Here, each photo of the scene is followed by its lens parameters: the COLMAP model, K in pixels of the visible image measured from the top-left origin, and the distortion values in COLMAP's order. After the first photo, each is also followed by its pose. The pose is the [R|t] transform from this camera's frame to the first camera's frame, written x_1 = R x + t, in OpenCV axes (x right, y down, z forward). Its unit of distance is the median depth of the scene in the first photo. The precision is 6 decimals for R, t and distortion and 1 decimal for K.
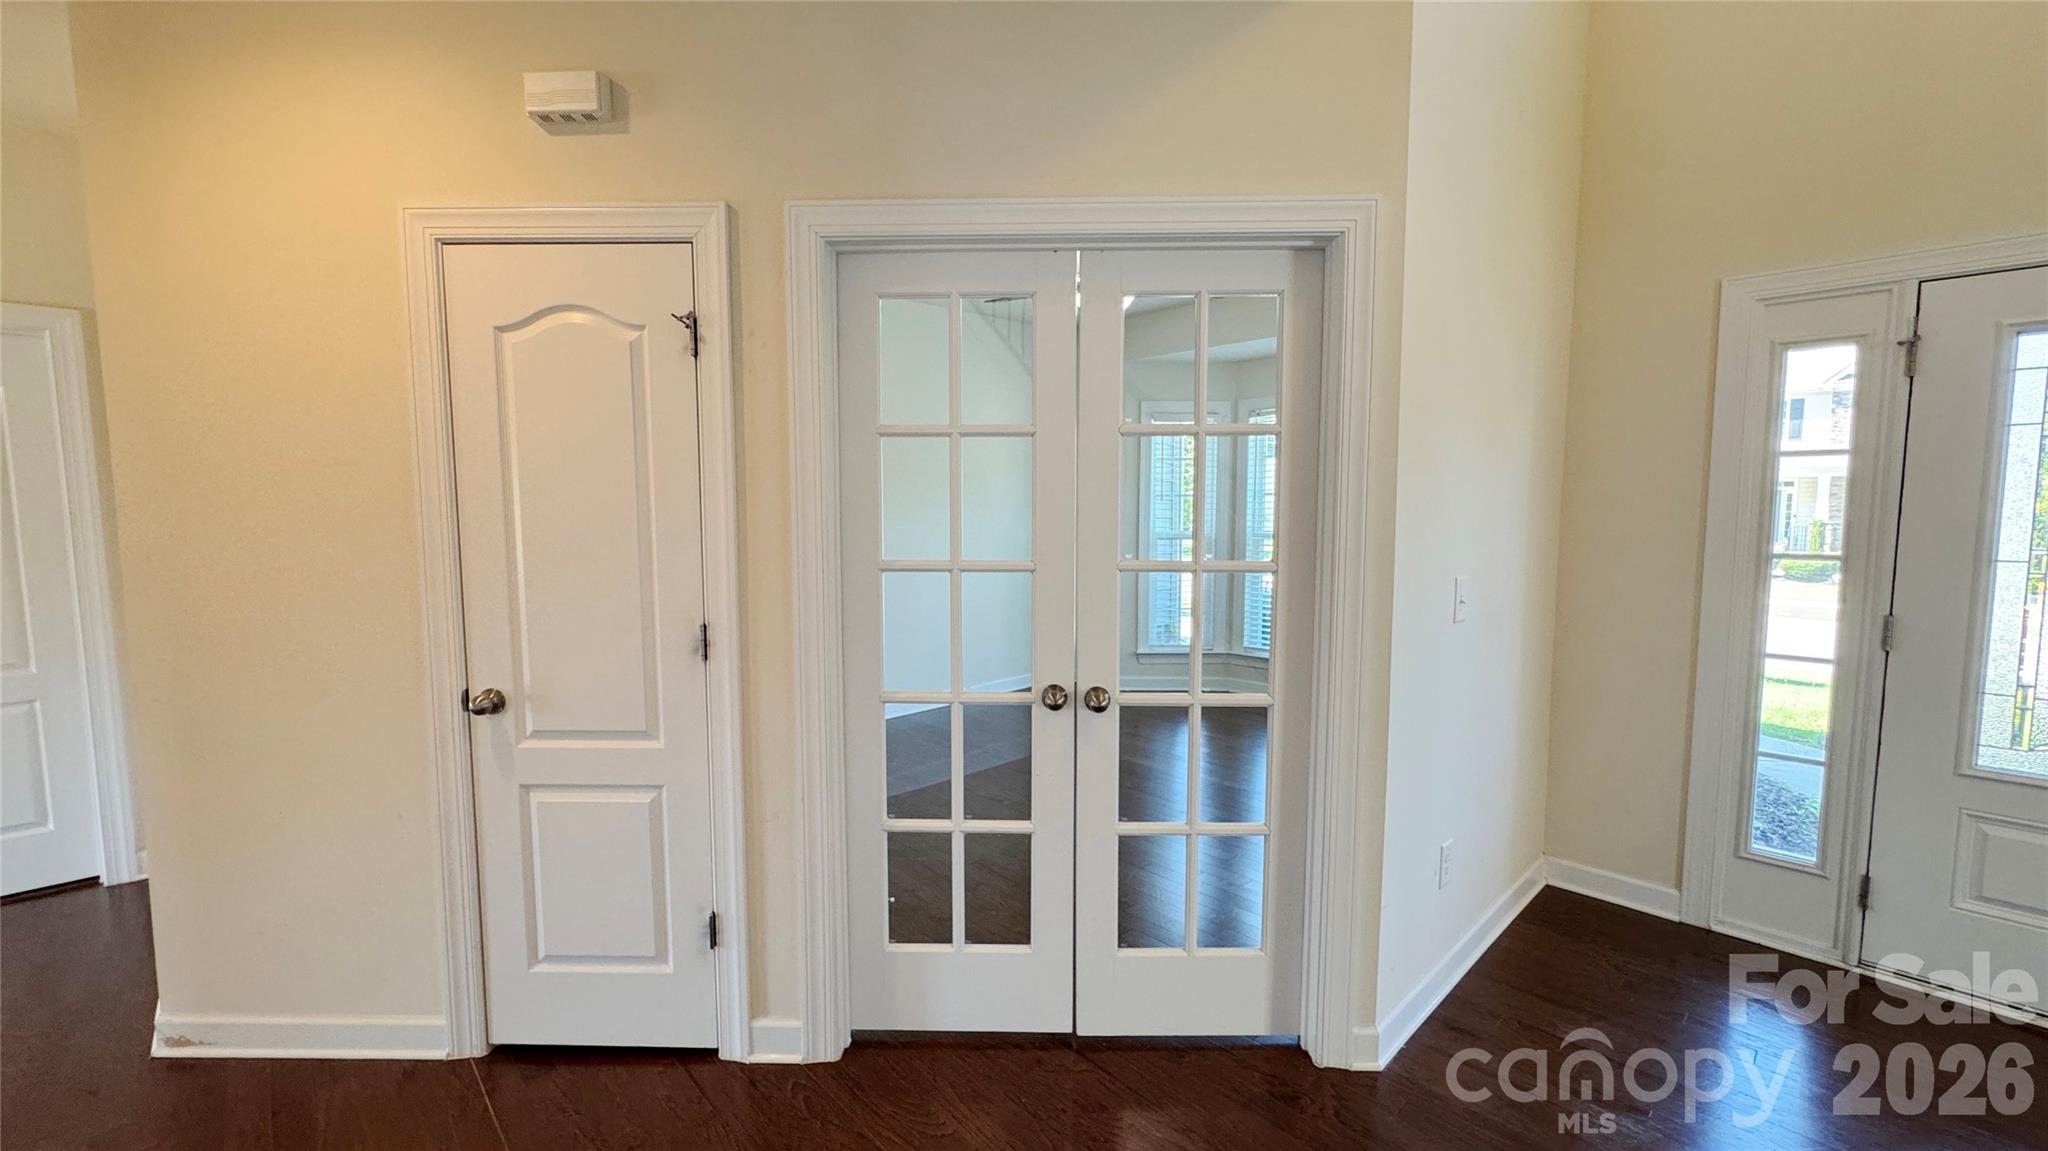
lens RADIAL K [[819.4, 0, 1024.0], [0, 819.4, 575.5], [0, 0, 1]] dist [-0.002284, 0.000270]
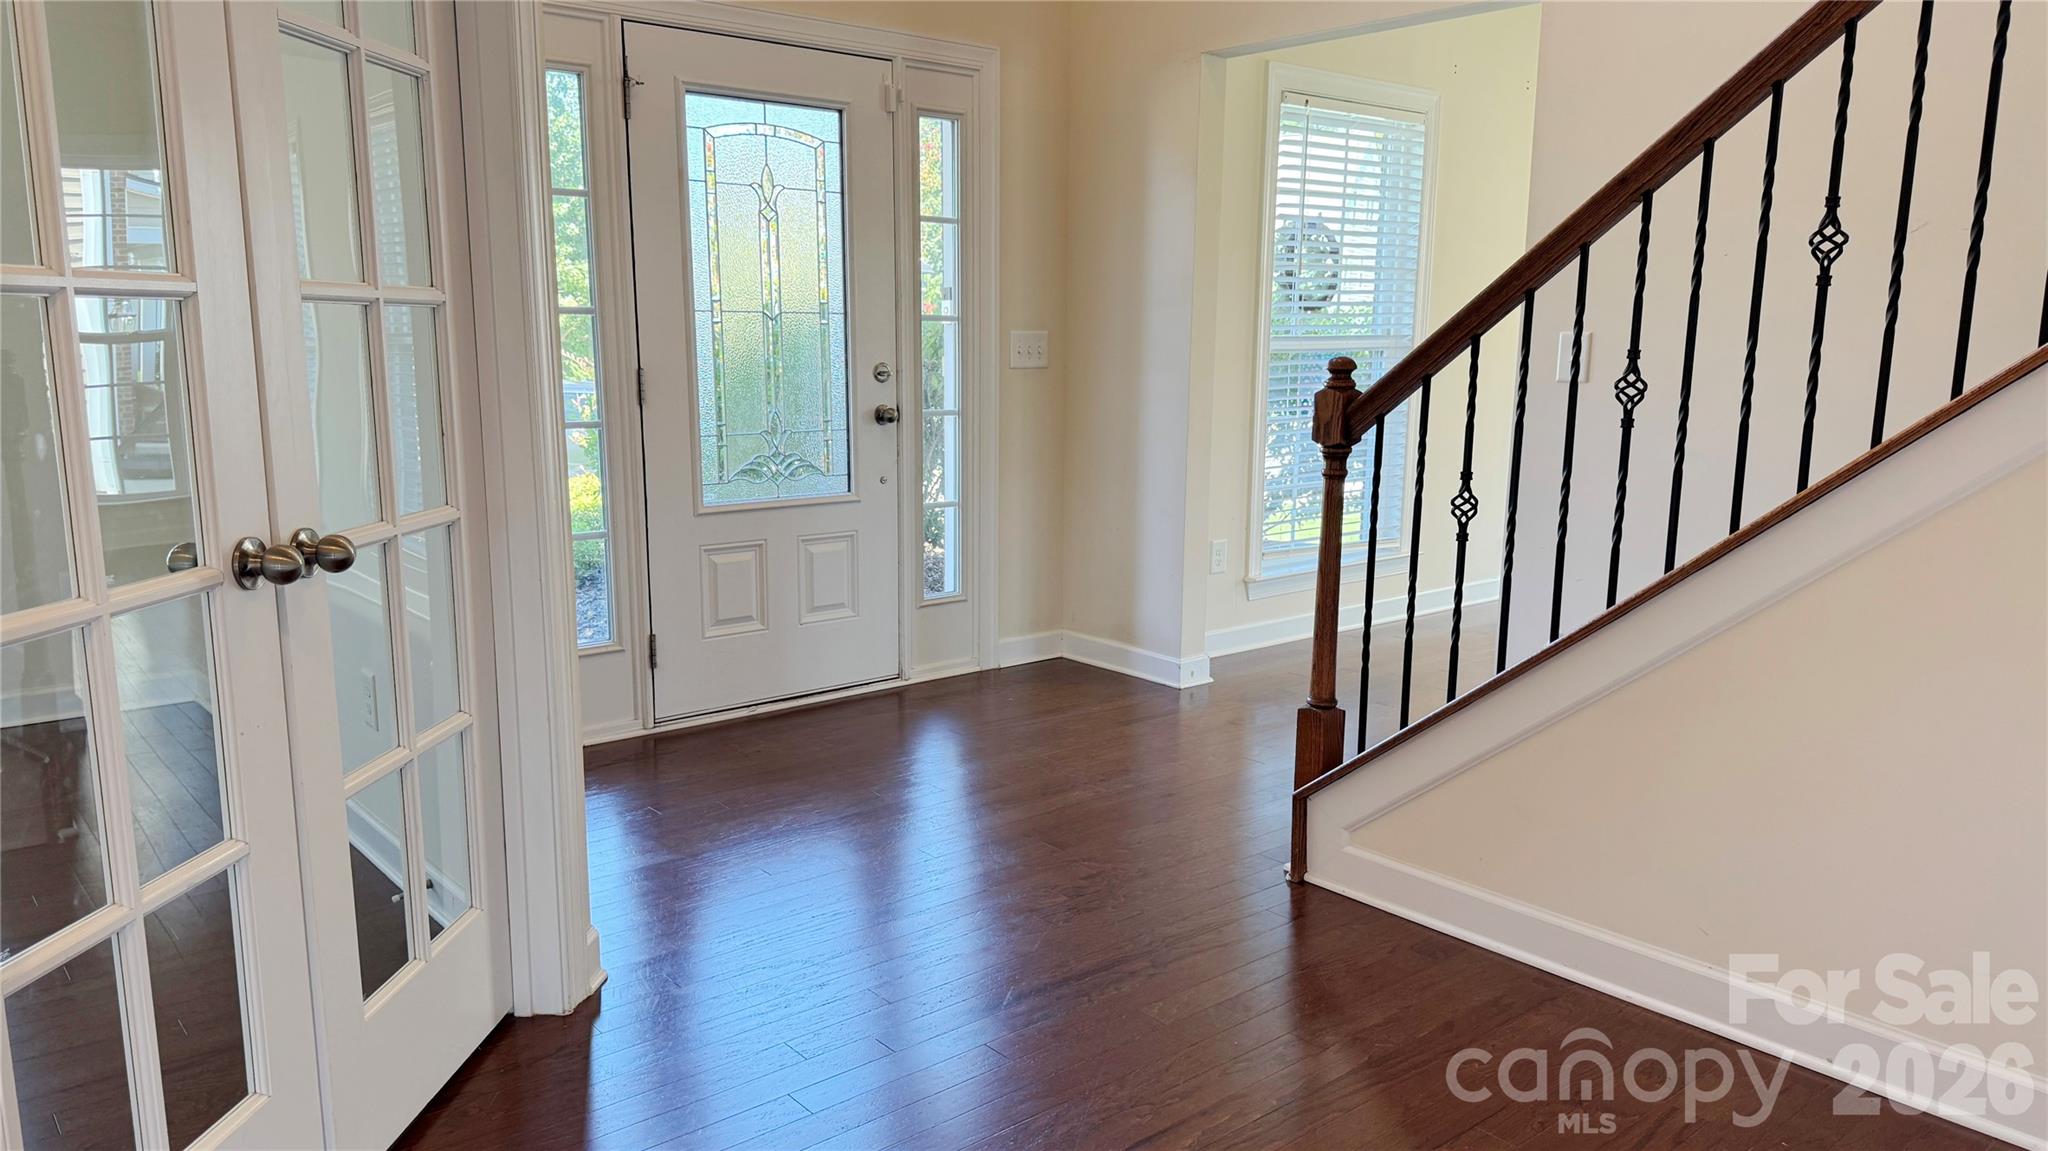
lens RADIAL K [[1434.2, 0, 1019.5], [0, 1434.2, 588.9], [0, 0, 1]] dist [0.128616, -0.229879]
pose [[0.067011, -0.179226, 0.981523, -0.730814], [0.079377, 0.981574, 0.173816, 0.044865], [-0.994590, 0.066263, 0.080003, 0.448028]]
